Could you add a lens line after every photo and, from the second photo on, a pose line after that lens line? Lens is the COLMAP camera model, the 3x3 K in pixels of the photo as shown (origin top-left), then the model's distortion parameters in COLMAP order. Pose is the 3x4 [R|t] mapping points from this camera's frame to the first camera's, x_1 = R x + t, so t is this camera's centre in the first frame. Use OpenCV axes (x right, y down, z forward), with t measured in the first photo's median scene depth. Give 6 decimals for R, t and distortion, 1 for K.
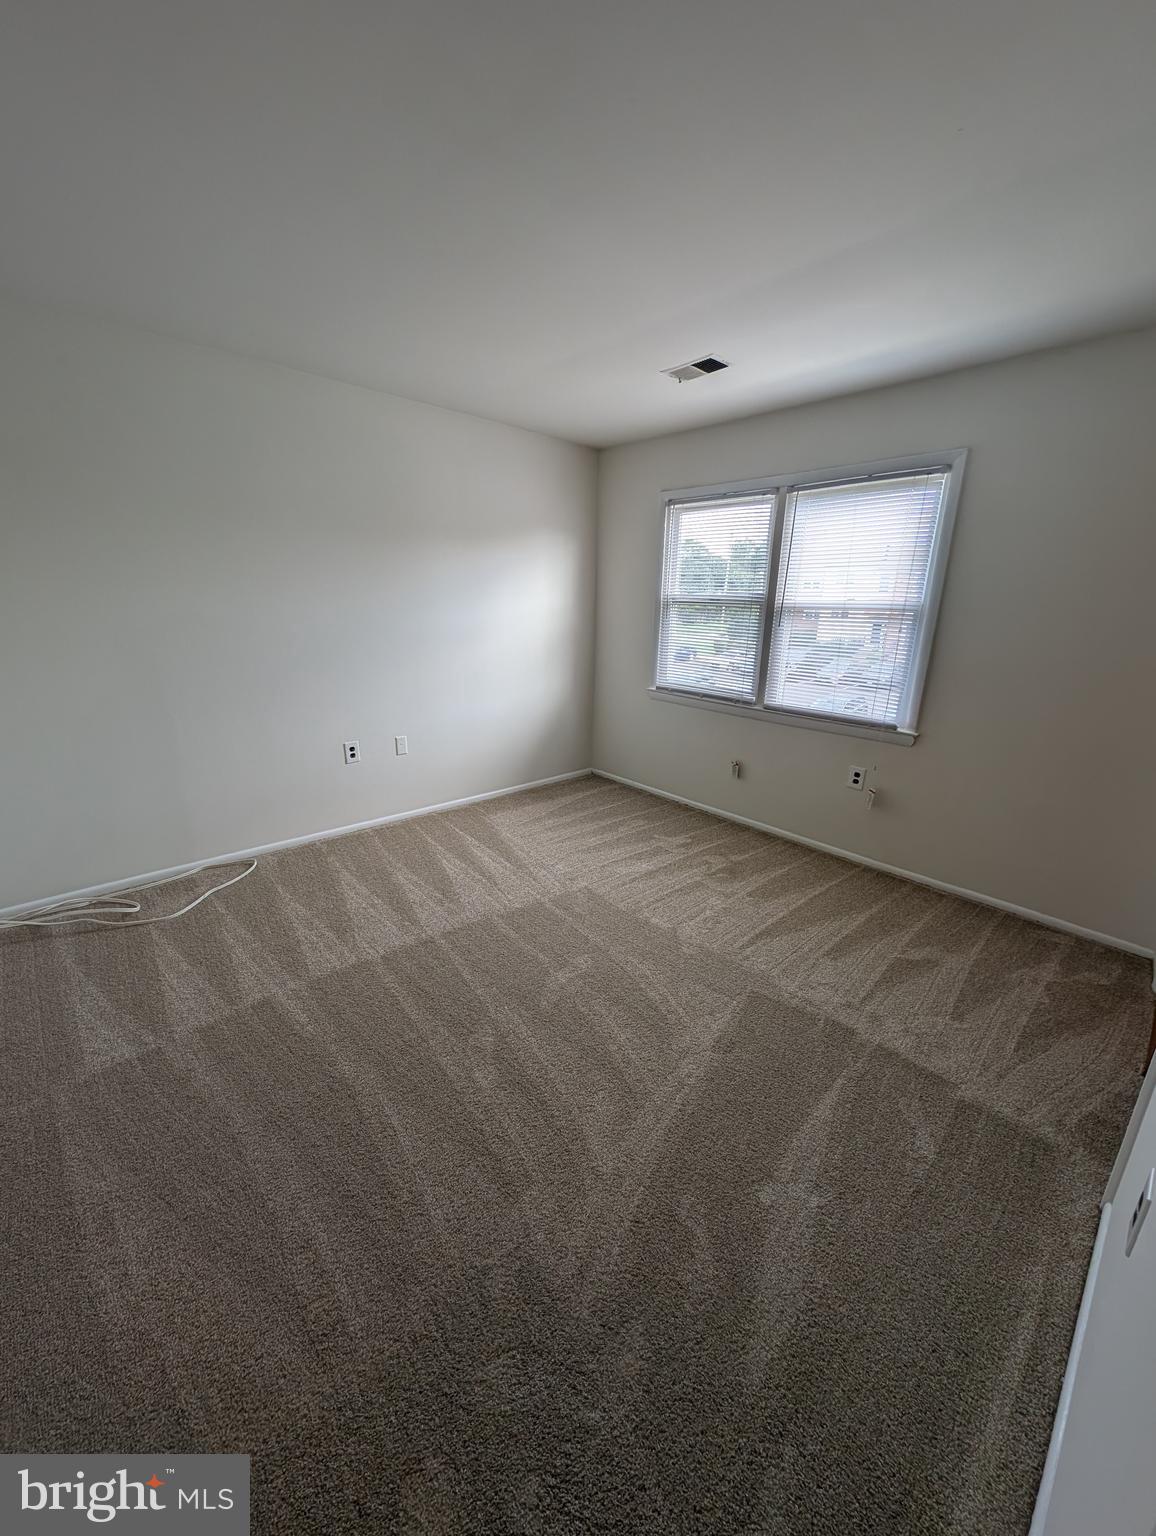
lens RADIAL K [[586.8, 0, 578.0], [0, 586.8, 768.0], [0, 0, 1]] dist [0.022127, -0.000128]
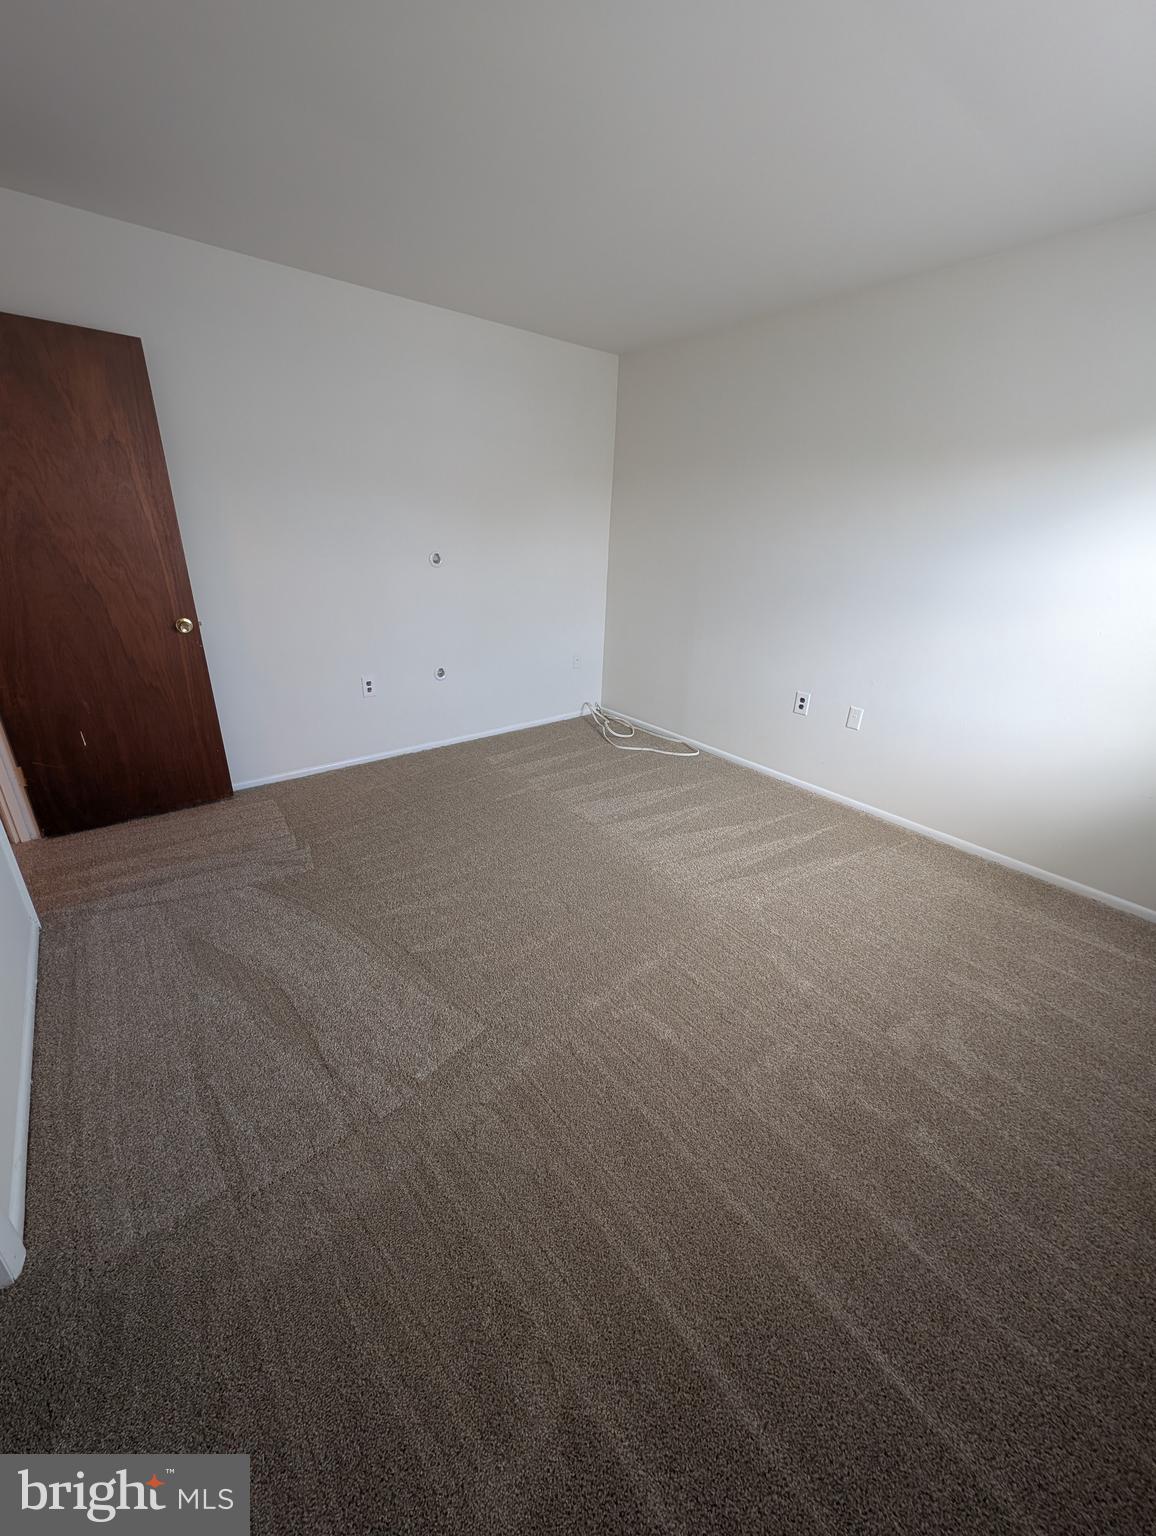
lens RADIAL K [[581.8, 0, 578.0], [0, 581.8, 768.0], [0, 0, 1]] dist [0.001795, -0.000653]
pose [[-0.061432, 0.357967, -0.931711, 0.636040], [-0.314281, 0.879054, 0.358458, -0.178704], [0.947340, 0.314840, 0.058500, 0.698684]]
